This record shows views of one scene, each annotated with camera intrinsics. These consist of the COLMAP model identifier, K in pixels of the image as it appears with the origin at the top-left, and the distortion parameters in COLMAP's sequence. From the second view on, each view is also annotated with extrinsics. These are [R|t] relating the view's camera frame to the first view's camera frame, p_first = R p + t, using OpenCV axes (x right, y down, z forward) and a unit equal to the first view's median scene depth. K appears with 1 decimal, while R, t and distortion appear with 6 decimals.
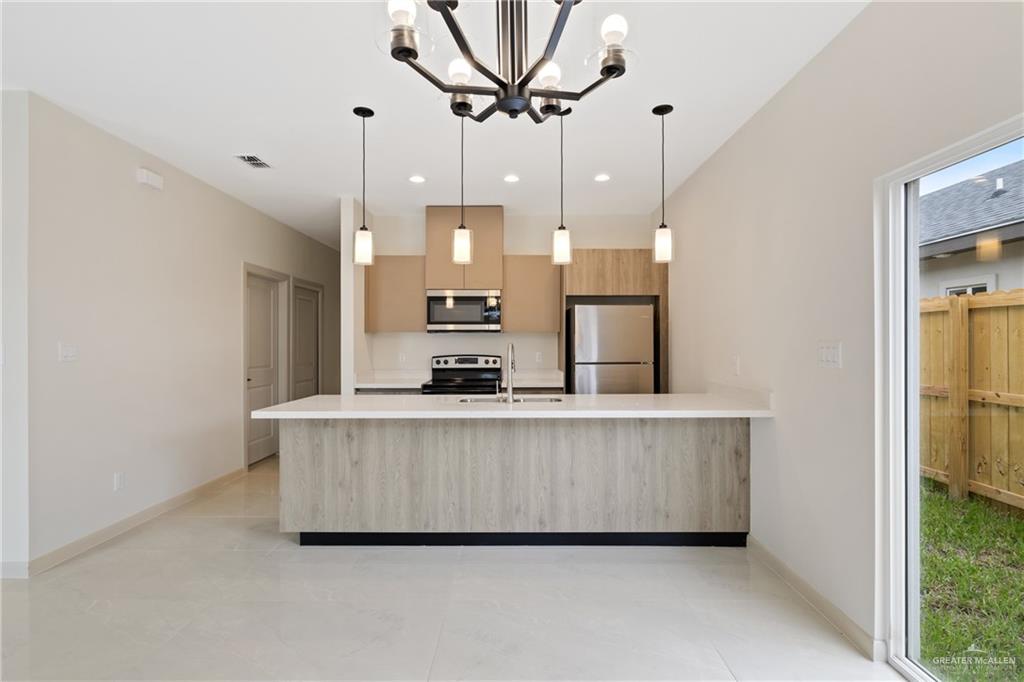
lens RADIAL K [[489.2, 0, 510.4], [0, 489.2, 341.4], [0, 0, 1]] dist [-0.005576, 0.002255]
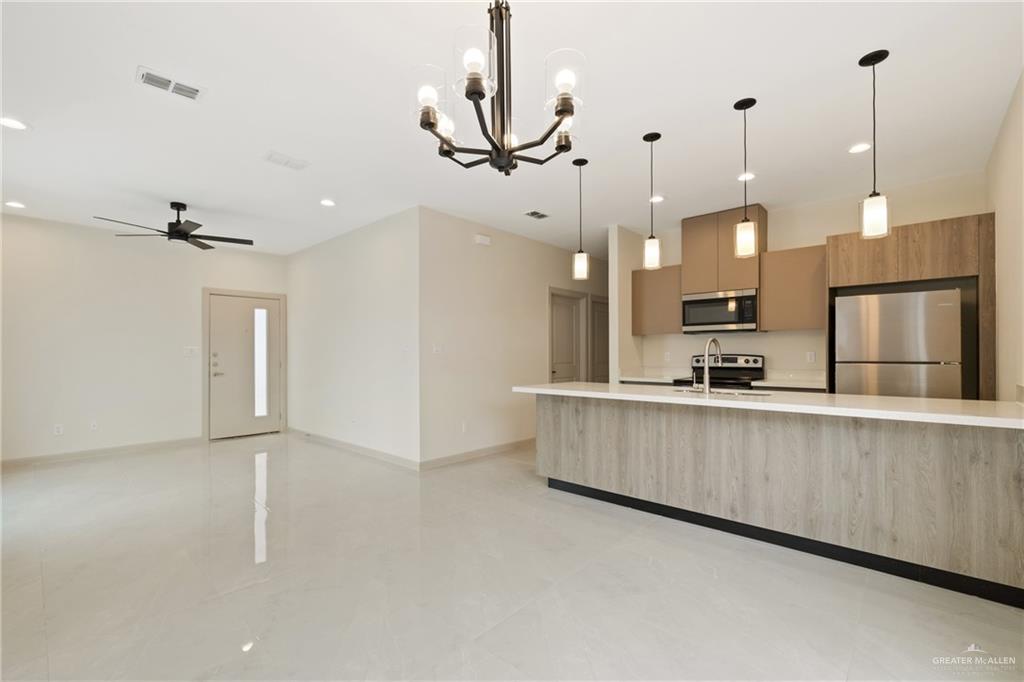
lens RADIAL K [[439.1, 0, 514.9], [0, 439.1, 350.8], [0, 0, 1]] dist [-0.000185, 0.000985]
pose [[0.745594, -0.004365, -0.666386, 0.332247], [0.004353, 0.999989, -0.001679, 0.033314], [0.666386, -0.001649, 0.745605, 0.009576]]
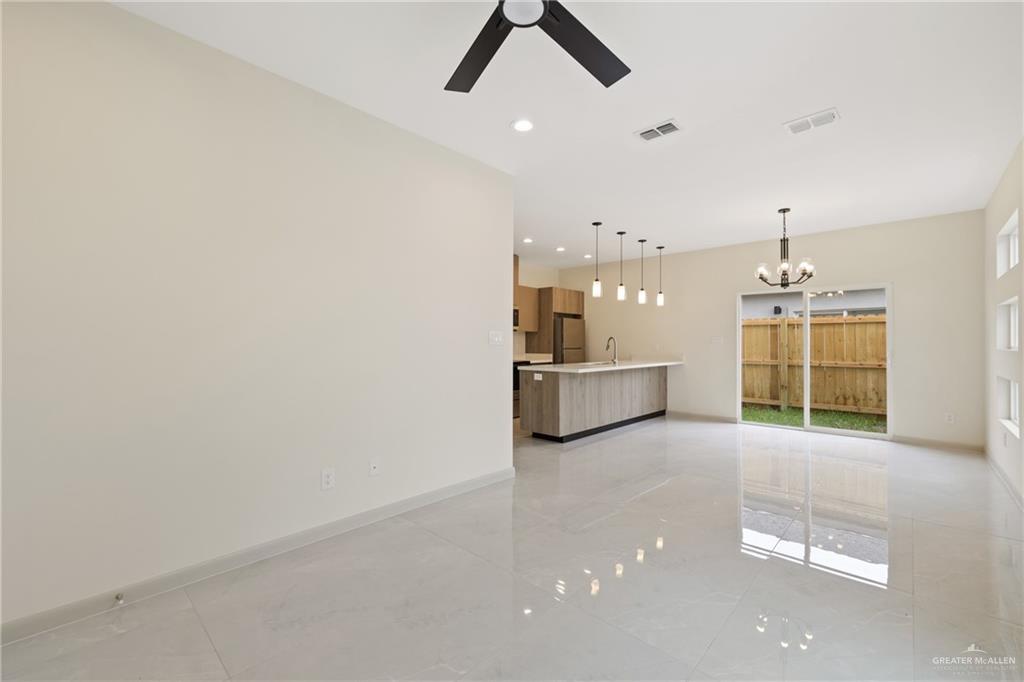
lens RADIAL K [[439.1, 0, 506.9], [0, 439.1, 337.3], [0, 0, 1]] dist [-0.000185, 0.000985]
pose [[0.667020, 0.017167, 0.744842, -1.838441], [-0.007308, 0.999837, -0.016500, 0.044507], [-0.745004, 0.005562, 0.667037, 0.047679]]
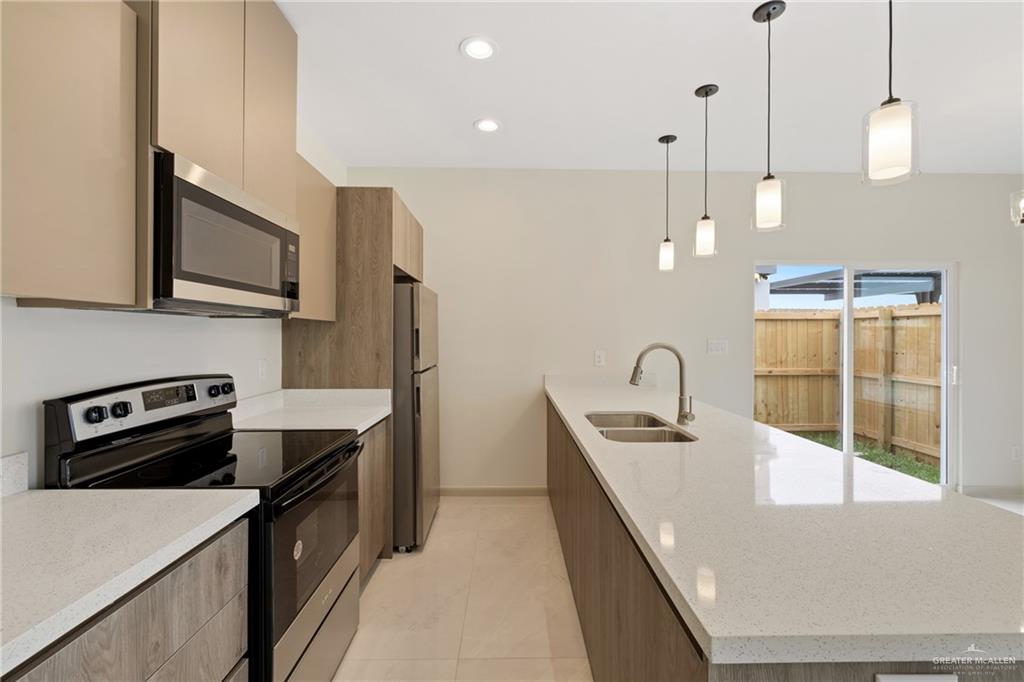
lens RADIAL K [[439.1, 0, 513.2], [0, 439.1, 338.8], [0, 0, 1]] dist [-0.000185, 0.000985]
pose [[-0.033087, -0.000929, 0.999452, -0.662283], [-0.003813, 0.999992, 0.000803, -0.000143], [-0.999445, -0.003784, -0.033091, 1.306315]]
